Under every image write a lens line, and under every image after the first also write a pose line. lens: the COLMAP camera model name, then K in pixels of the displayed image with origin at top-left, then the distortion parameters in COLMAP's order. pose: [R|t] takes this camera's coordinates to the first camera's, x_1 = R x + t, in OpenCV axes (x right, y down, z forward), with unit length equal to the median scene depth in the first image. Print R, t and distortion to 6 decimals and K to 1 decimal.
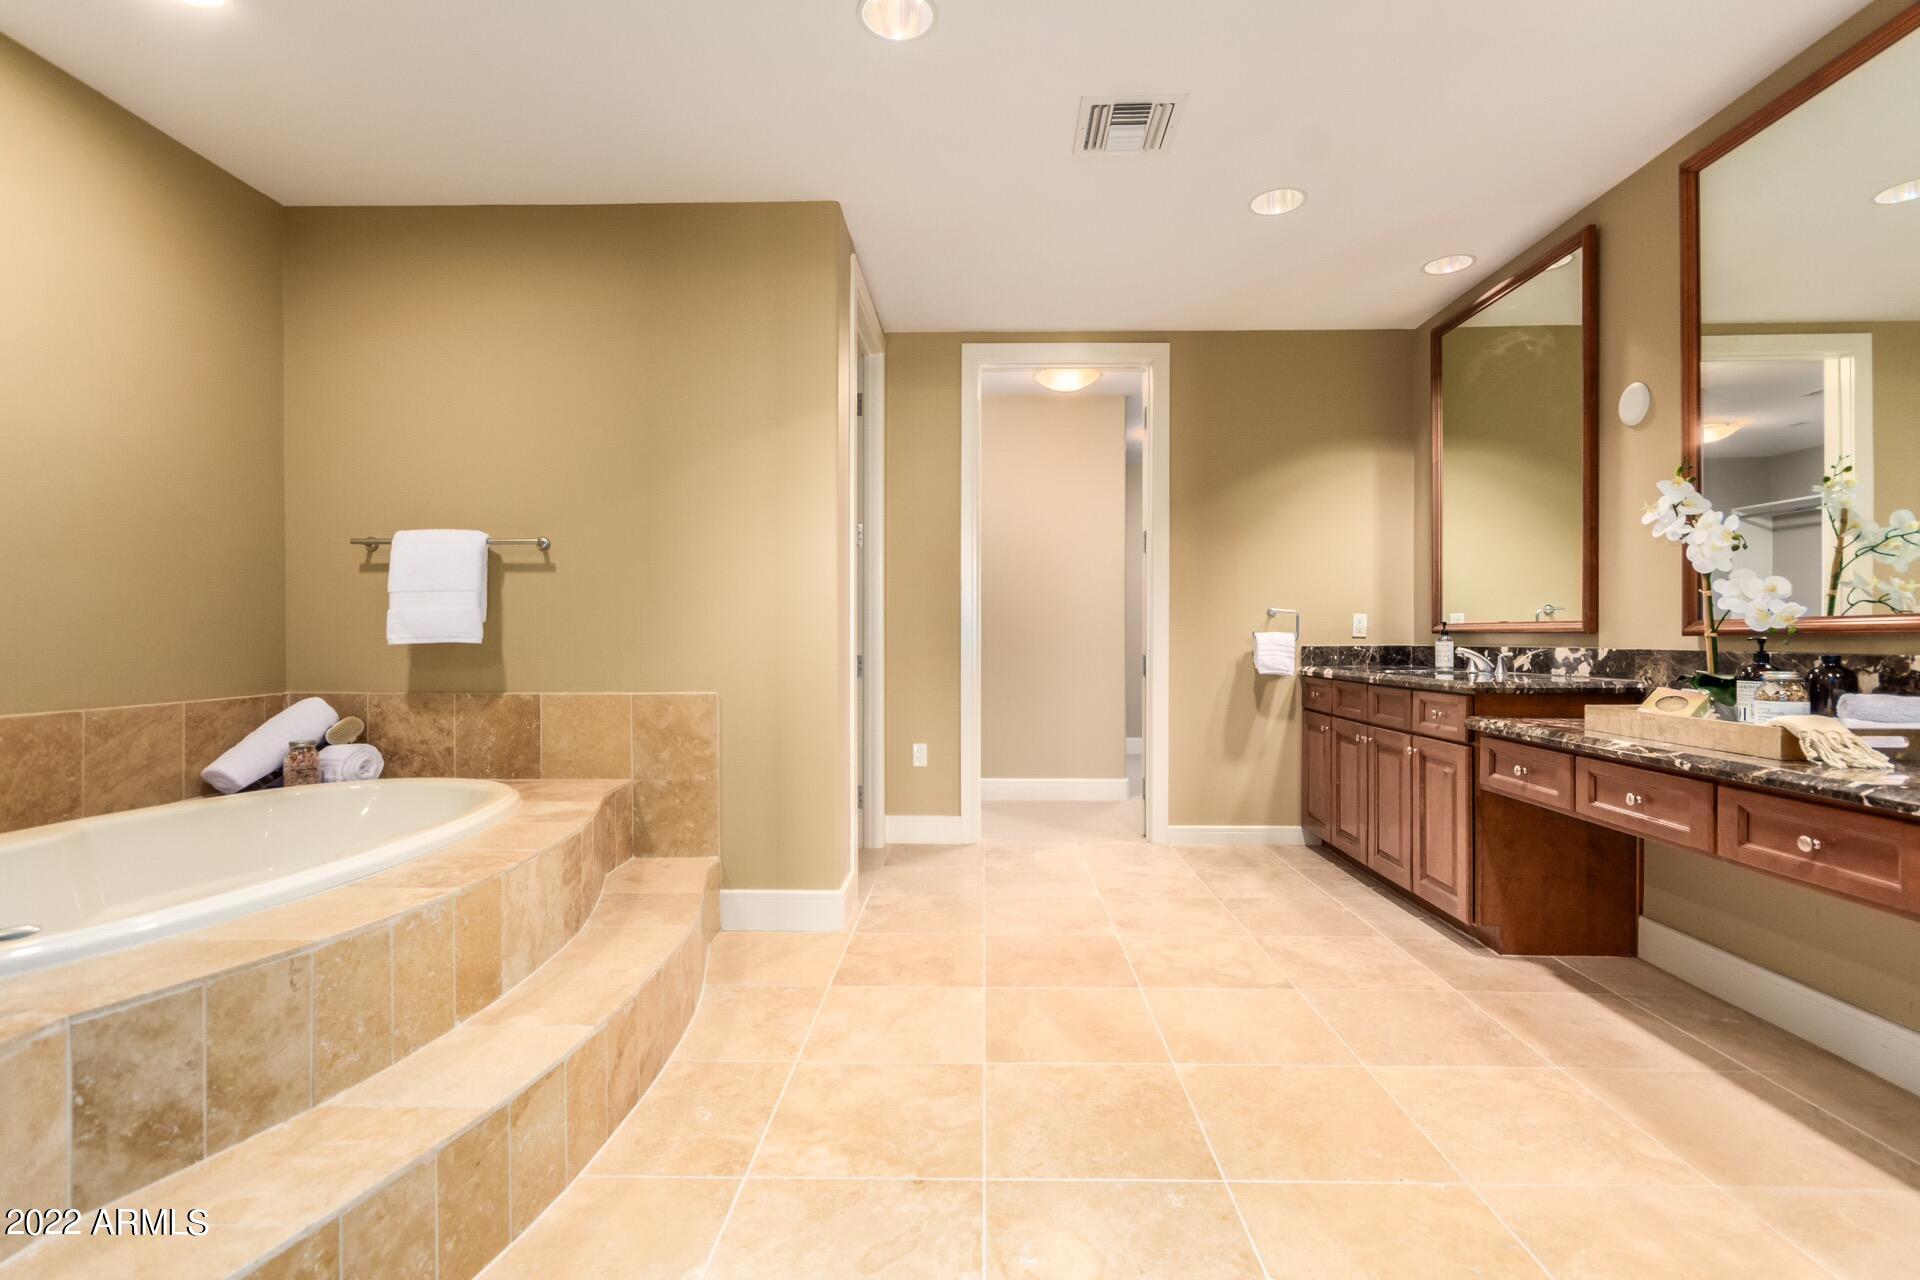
lens RADIAL K [[893.6, 0, 969.1], [0, 893.6, 640.6], [0, 0, 1]] dist [0.005362, 0.000355]
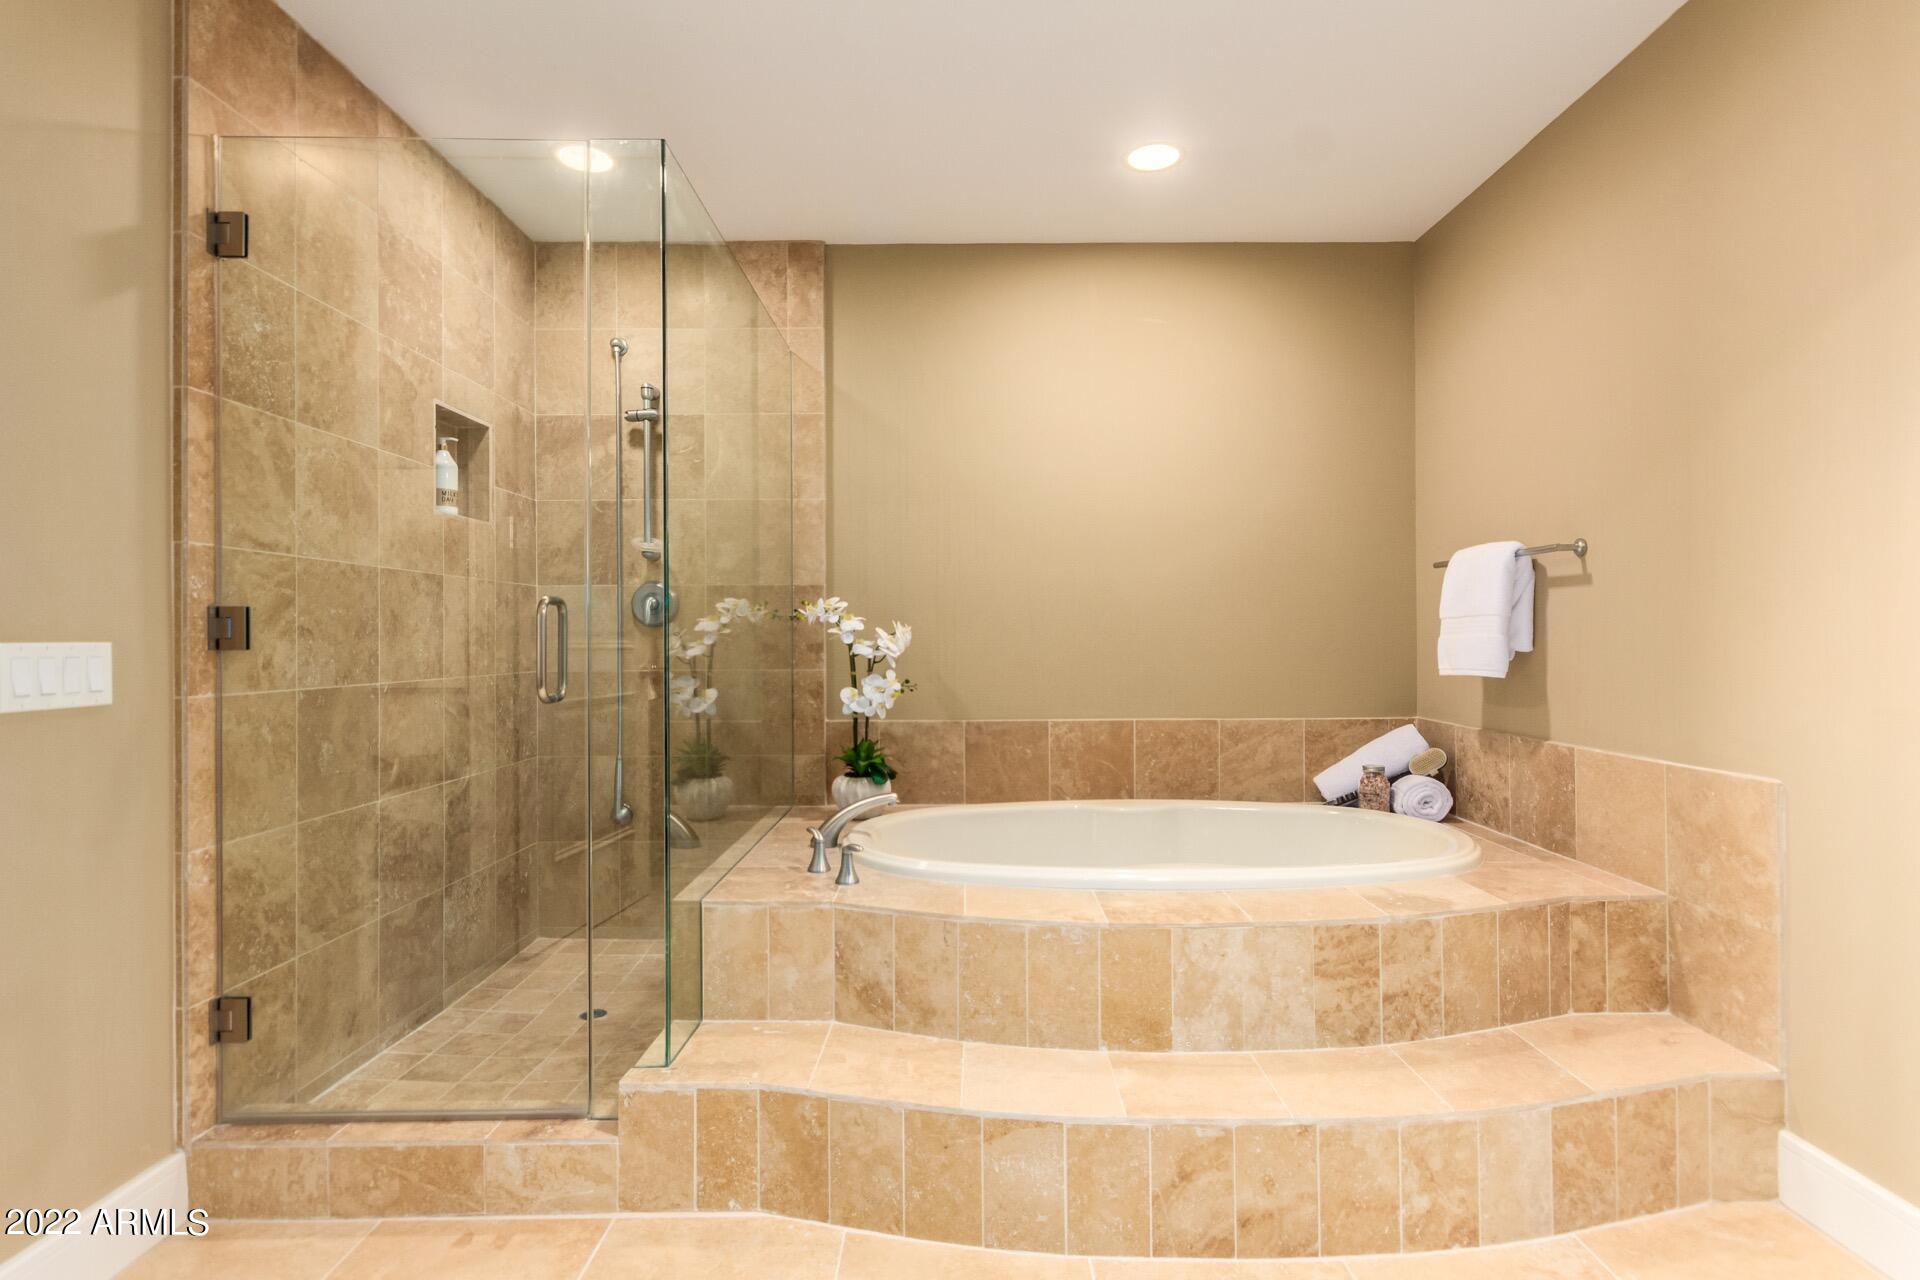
lens RADIAL K [[953.2, 0, 961.3], [0, 953.2, 637.3], [0, 0, 1]] dist [0.000622, -0.000340]
pose [[0.015000, 0.000970, -0.999887, 0.428596], [0.000566, 0.999999, 0.000979, -0.046341], [0.999887, -0.000581, 0.015000, 0.634727]]
